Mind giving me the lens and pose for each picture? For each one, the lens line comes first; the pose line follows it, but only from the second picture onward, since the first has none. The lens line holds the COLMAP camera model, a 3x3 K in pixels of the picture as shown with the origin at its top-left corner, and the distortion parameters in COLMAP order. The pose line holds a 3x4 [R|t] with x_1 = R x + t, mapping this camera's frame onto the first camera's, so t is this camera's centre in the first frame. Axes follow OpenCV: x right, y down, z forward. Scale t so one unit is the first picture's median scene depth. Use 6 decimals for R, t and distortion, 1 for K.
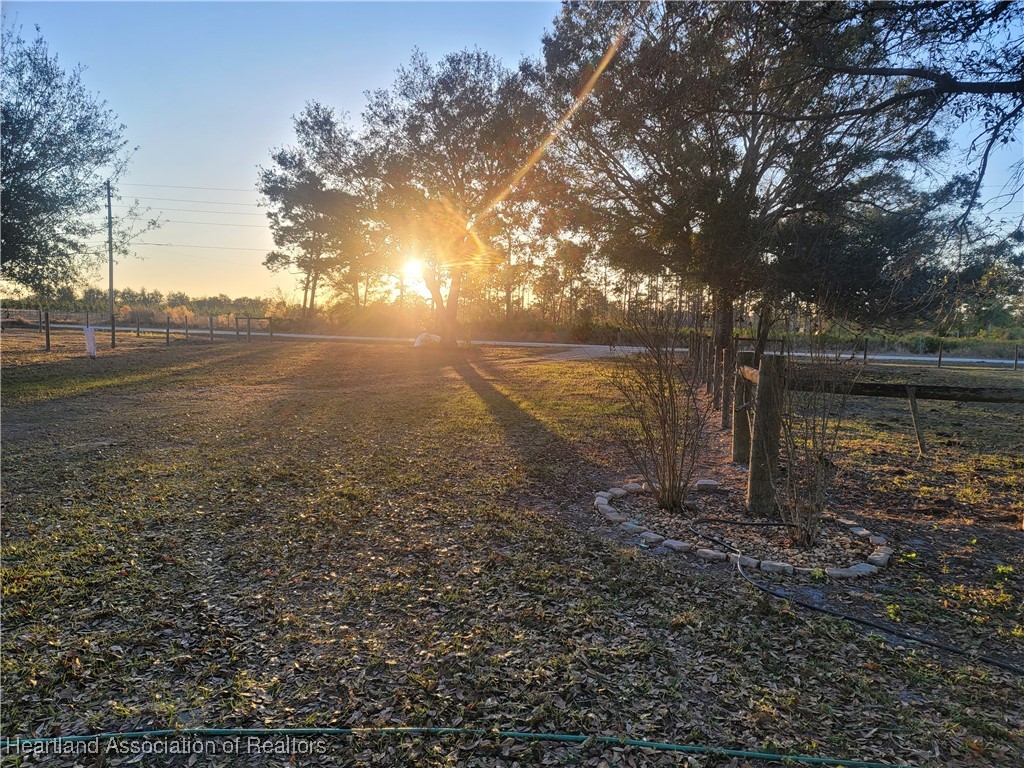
lens RADIAL K [[742.0, 0, 522.7], [0, 742.0, 390.9], [0, 0, 1]] dist [0.082425, -0.074225]
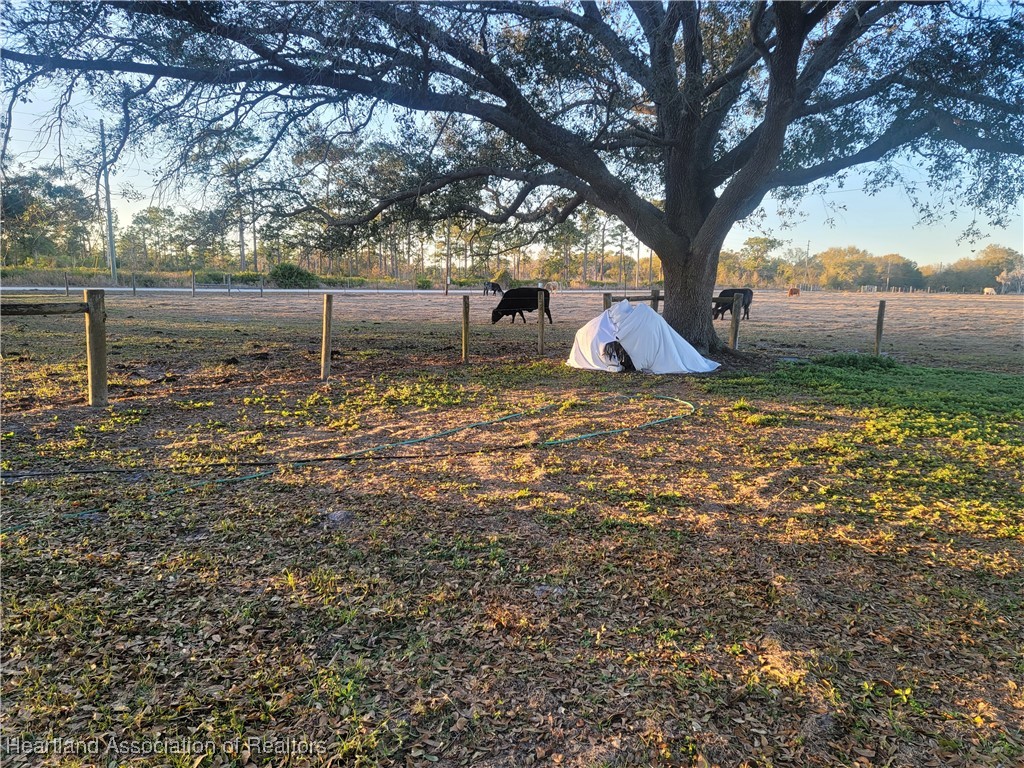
lens RADIAL K [[742.0, 0, 519.0], [0, 742.0, 391.8], [0, 0, 1]] dist [0.082425, -0.074225]
pose [[0.443659, -0.163879, 0.881085, -0.148764], [0.080080, 0.986455, 0.143155, 0.017293], [-0.892611, 0.007046, 0.450773, -0.234731]]
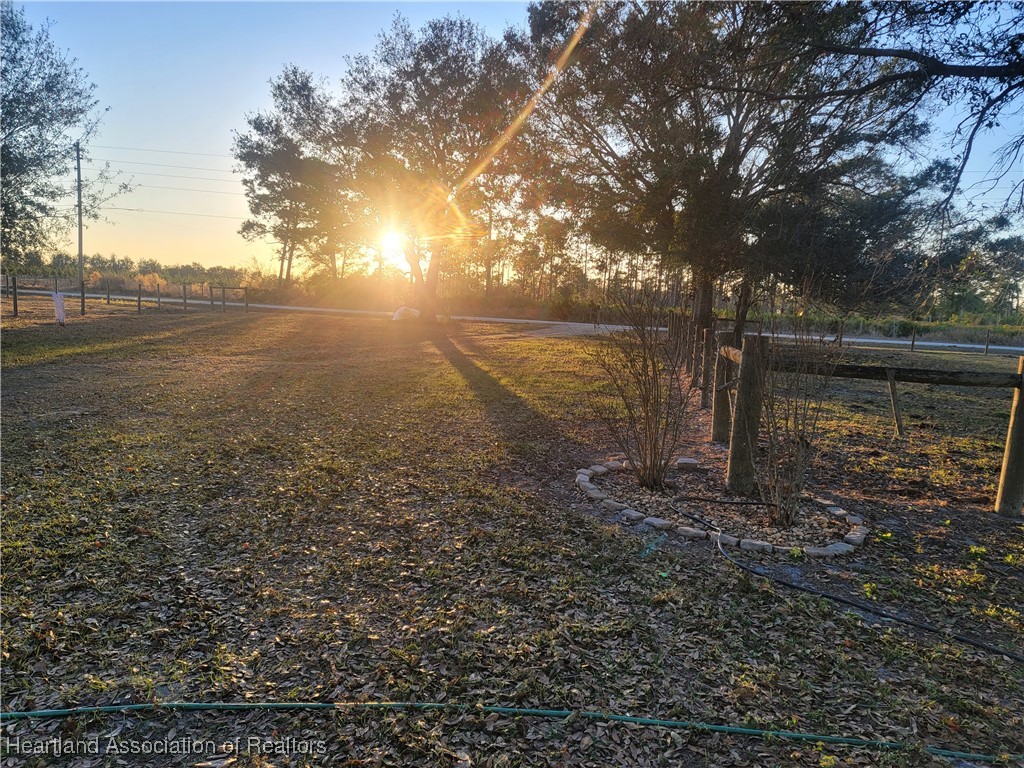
lens RADIAL K [[742.0, 0, 523.2], [0, 742.0, 392.5], [0, 0, 1]] dist [0.082425, -0.074225]
pose [[0.999381, 0.016867, 0.030885, -0.005522], [-0.017902, 0.999277, 0.033556, 0.000474], [-0.030297, -0.034088, 0.998960, 0.005354]]
